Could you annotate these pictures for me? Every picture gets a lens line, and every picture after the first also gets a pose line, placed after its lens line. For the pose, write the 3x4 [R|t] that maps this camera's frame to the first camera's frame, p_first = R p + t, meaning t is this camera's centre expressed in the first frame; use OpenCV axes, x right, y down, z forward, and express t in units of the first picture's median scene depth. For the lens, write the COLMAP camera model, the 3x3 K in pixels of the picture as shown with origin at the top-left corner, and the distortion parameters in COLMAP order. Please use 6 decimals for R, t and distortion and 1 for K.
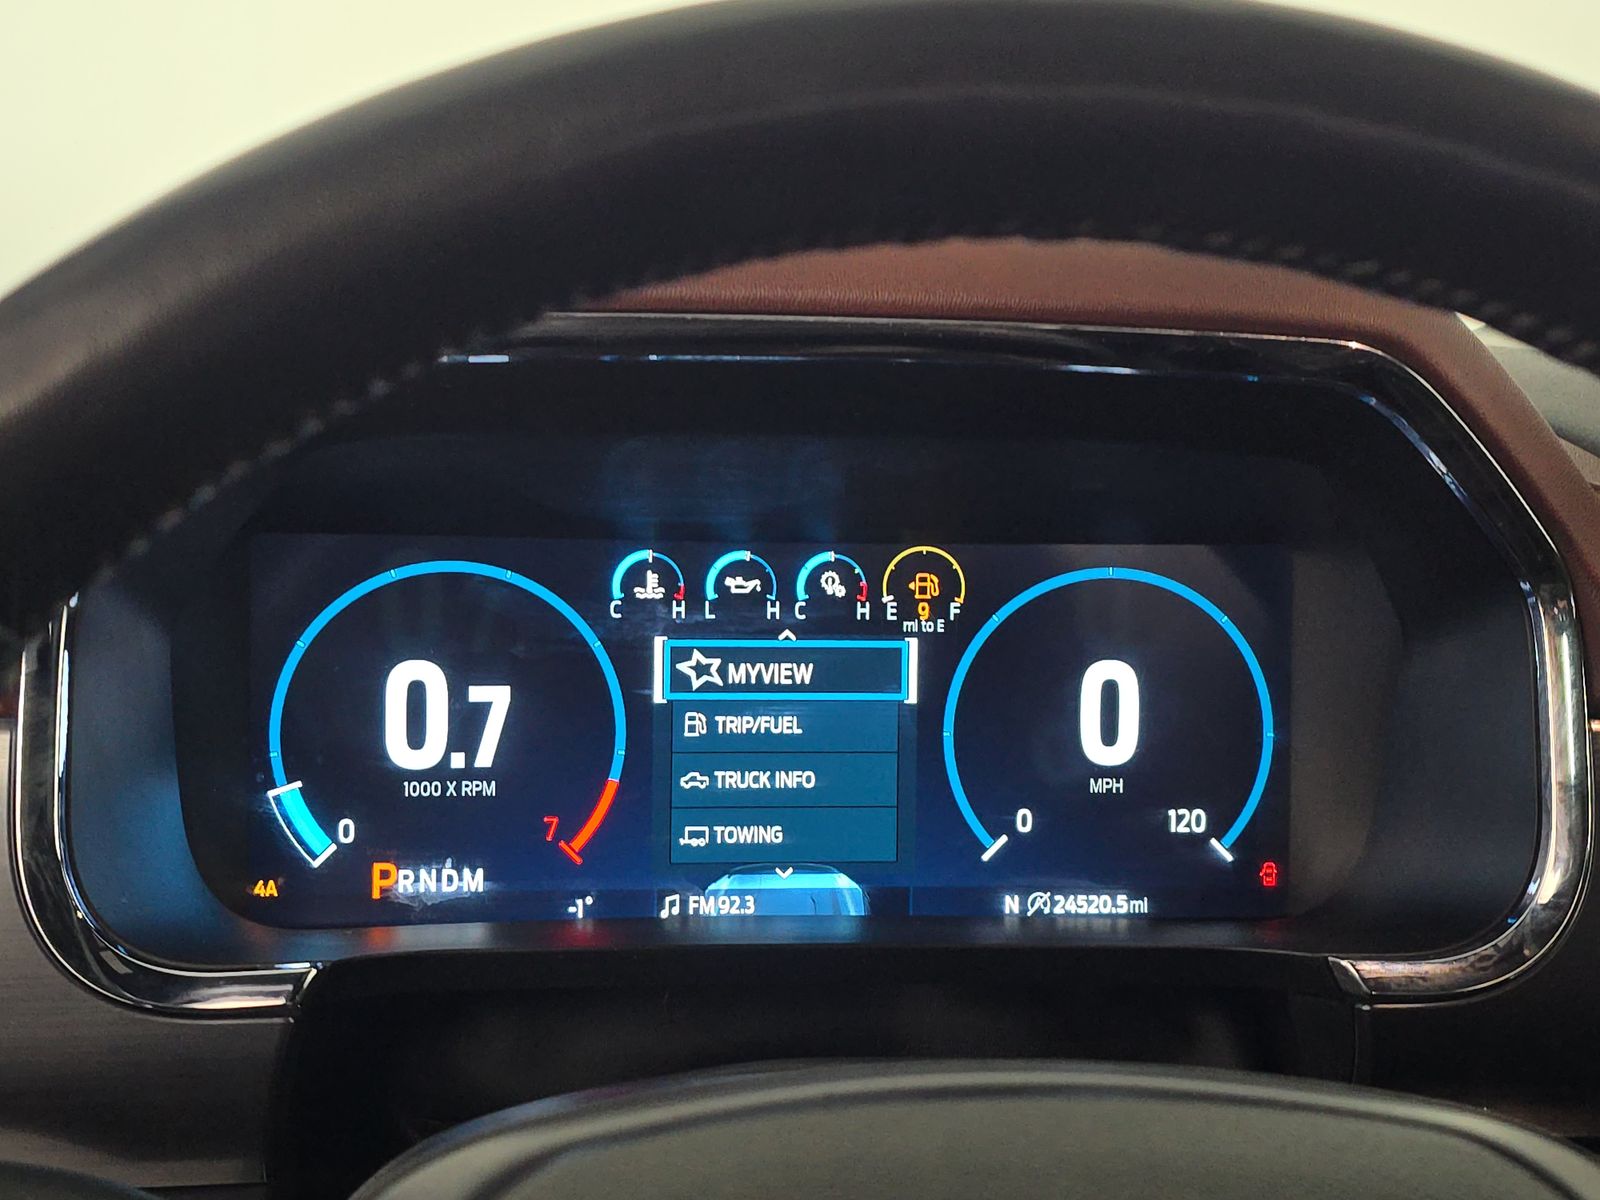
lens RADIAL K [[1077.1, 0, 841.7], [0, 1077.1, 648.0], [0, 0, 1]] dist [0.039519, -0.031504]
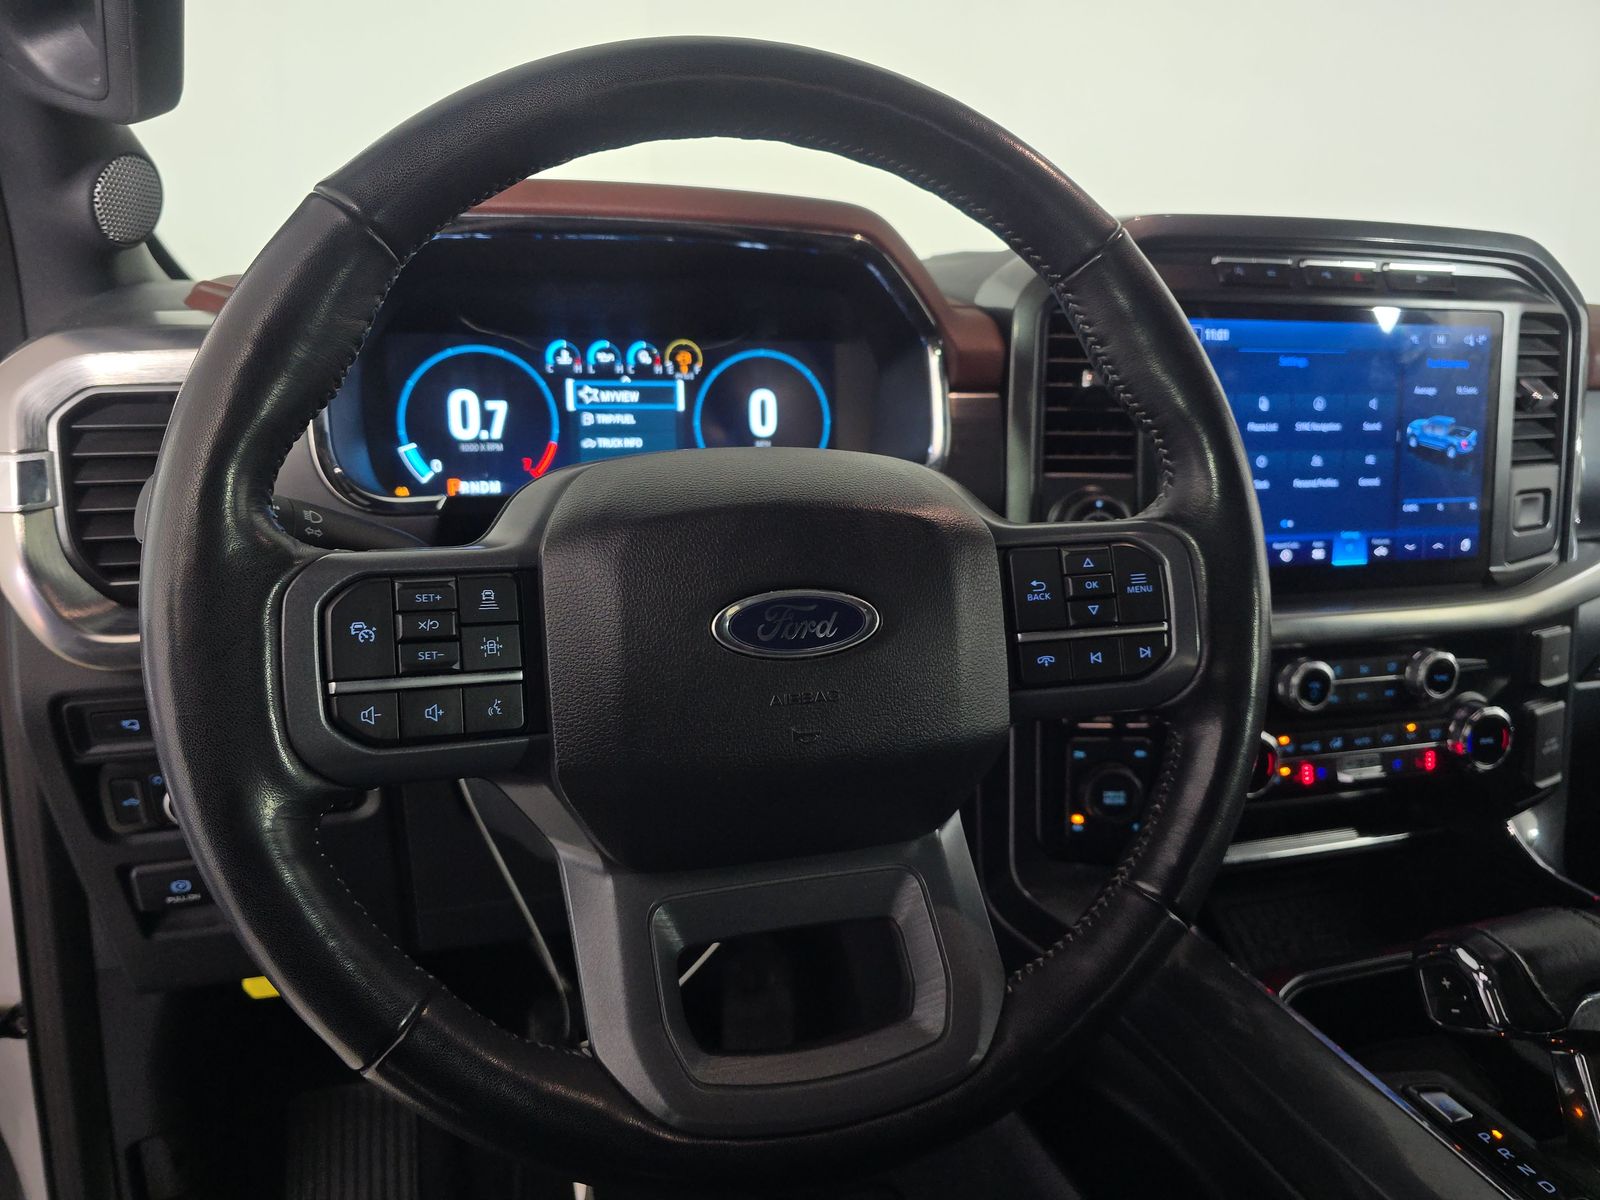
lens RADIAL K [[1077.1, 0, 828.6], [0, 1077.1, 605.4], [0, 0, 1]] dist [0.039519, -0.031504]
pose [[0.967000, -0.053432, 0.249111, -0.235649], [0.009491, 0.984638, 0.174352, 0.065735], [-0.254600, -0.166234, 0.952651, -1.419039]]
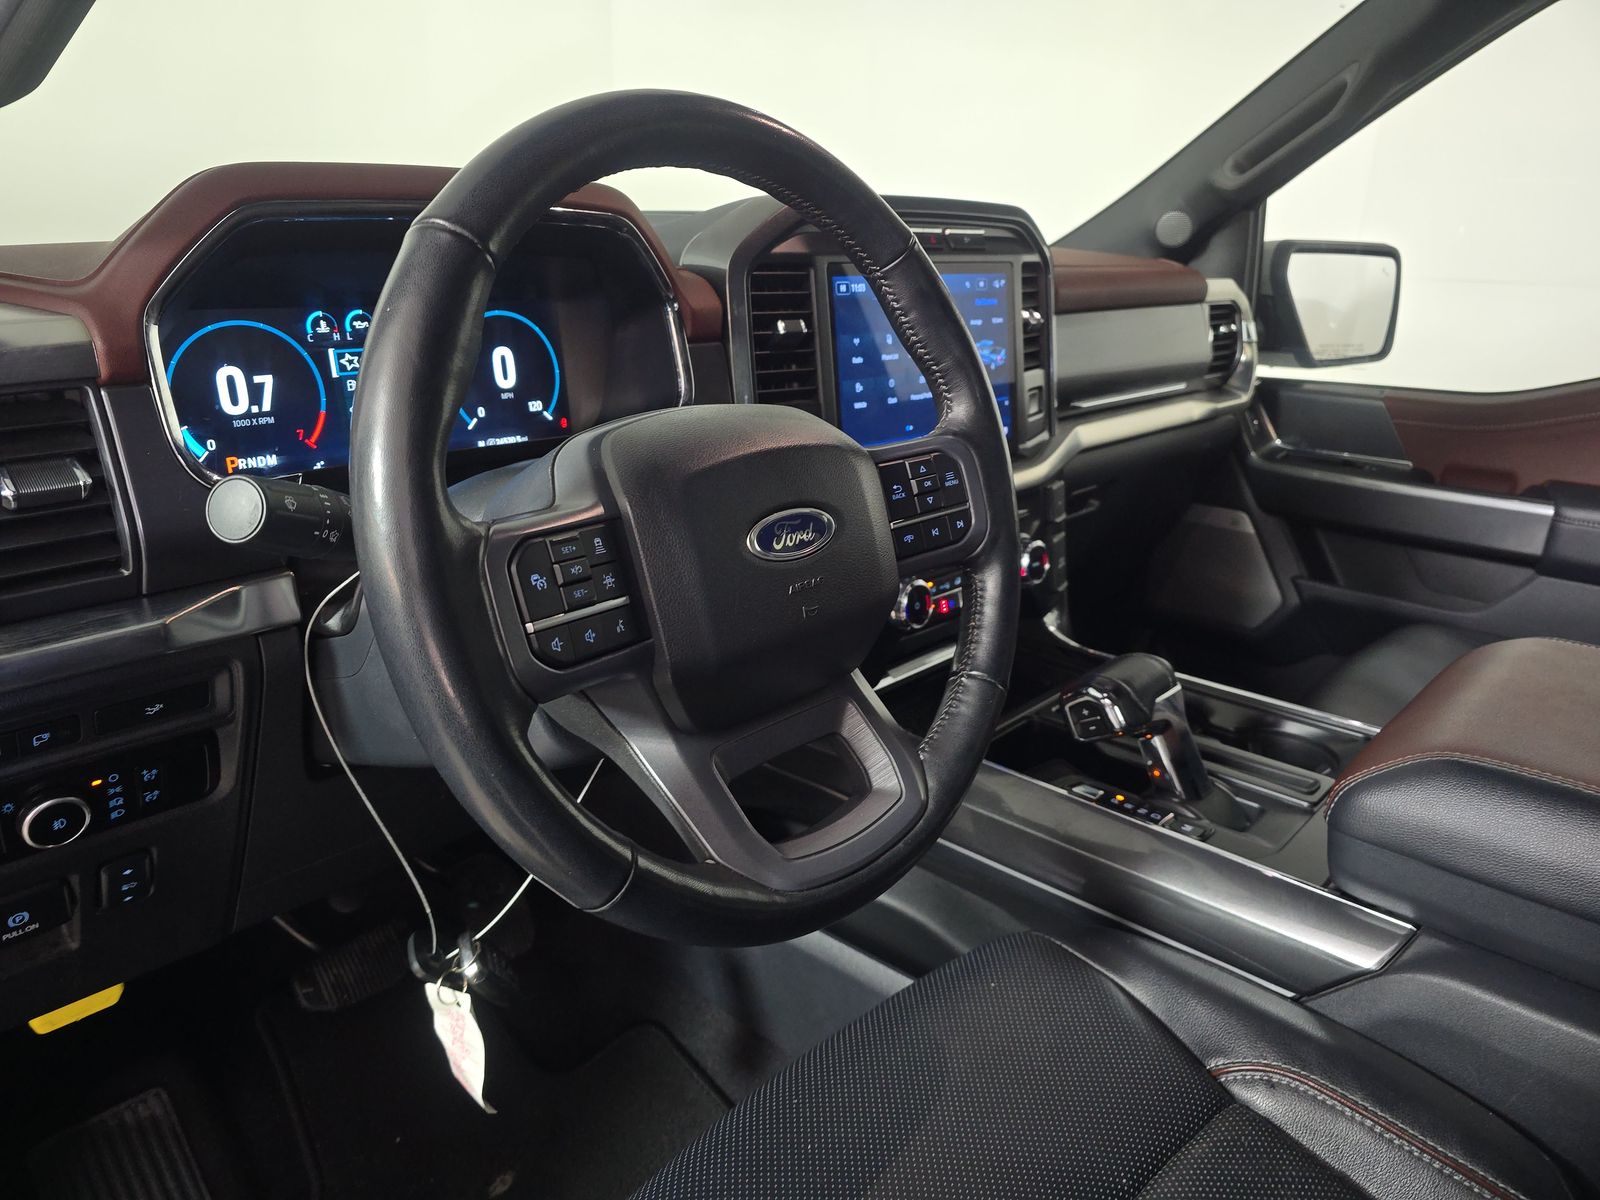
lens RADIAL K [[1077.1, 0, 806.8], [0, 1077.1, 596.6], [0, 0, 1]] dist [0.039519, -0.031504]
pose [[0.716844, -0.217446, 0.662459, -1.117387], [0.052573, 0.964277, 0.259626, -0.049888], [-0.695248, -0.151284, 0.702668, -1.487166]]
